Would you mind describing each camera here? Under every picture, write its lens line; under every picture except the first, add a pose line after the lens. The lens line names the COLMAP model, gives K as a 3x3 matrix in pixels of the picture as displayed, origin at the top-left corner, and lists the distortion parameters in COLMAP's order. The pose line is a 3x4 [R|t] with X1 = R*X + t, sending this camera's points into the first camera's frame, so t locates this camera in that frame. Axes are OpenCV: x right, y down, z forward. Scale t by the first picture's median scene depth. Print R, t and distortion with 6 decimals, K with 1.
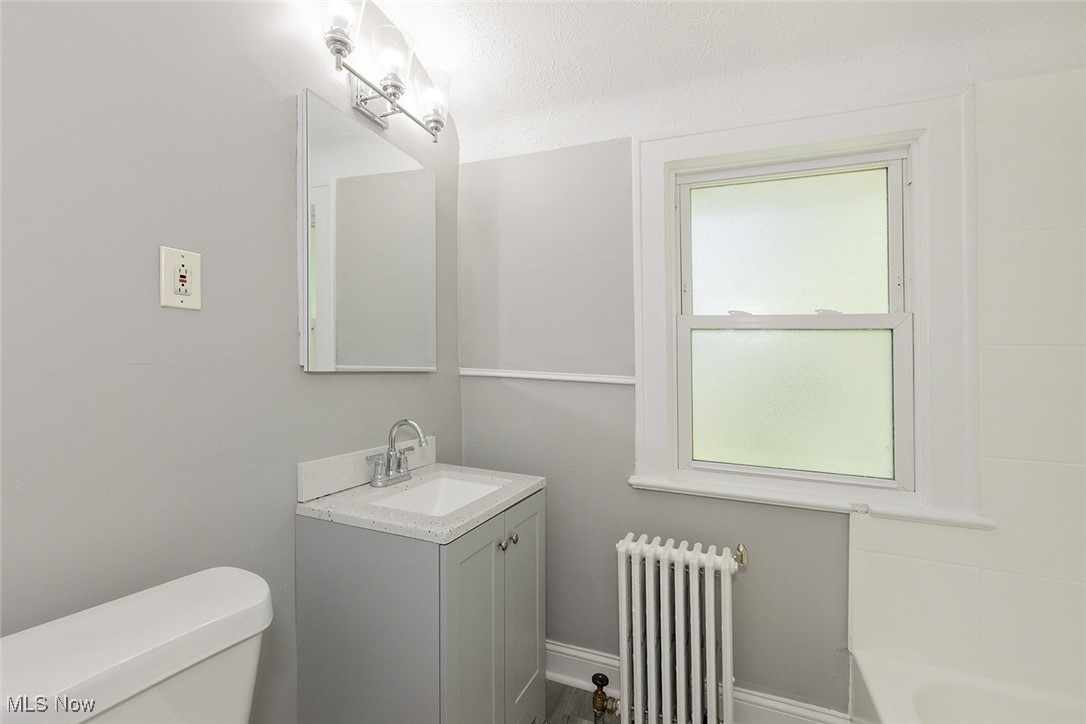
lens RADIAL K [[497.4, 0, 541.2], [0, 497.4, 355.9], [0, 0, 1]] dist [0.002056, -0.000308]
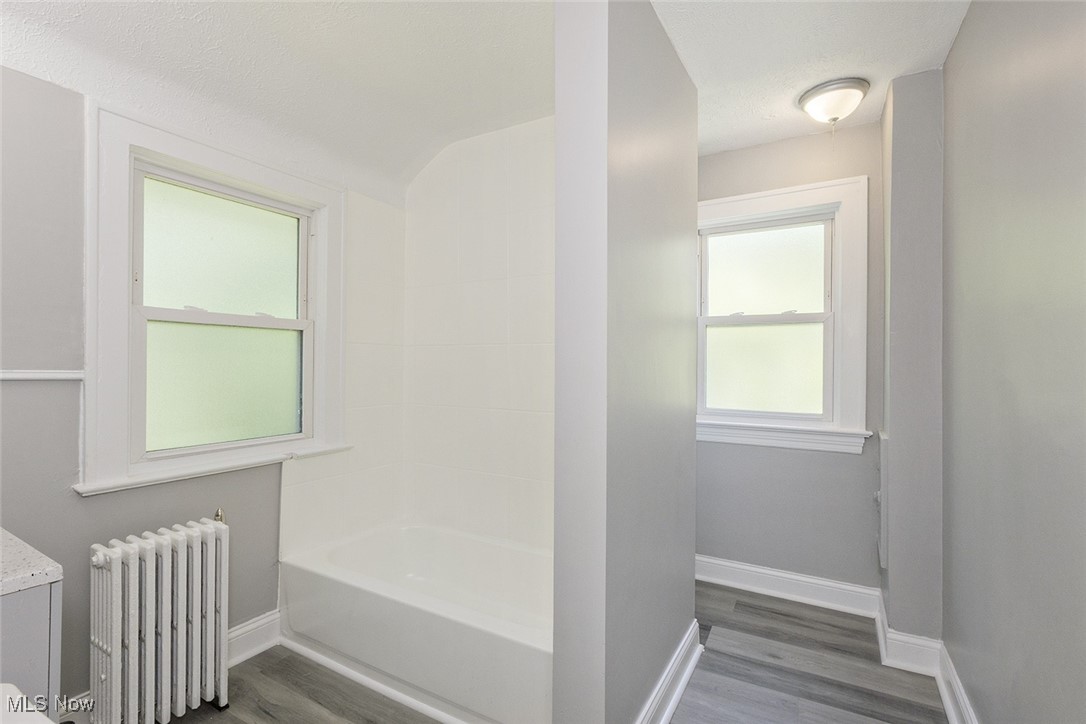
lens RADIAL K [[497.4, 0, 542.7], [0, 497.4, 360.0], [0, 0, 1]] dist [0.002056, -0.000308]
pose [[0.143749, -0.015737, 0.989489, -0.572336], [-0.007615, 0.999826, 0.017008, 0.002728], [-0.989585, -0.009980, 0.143604, 0.075380]]
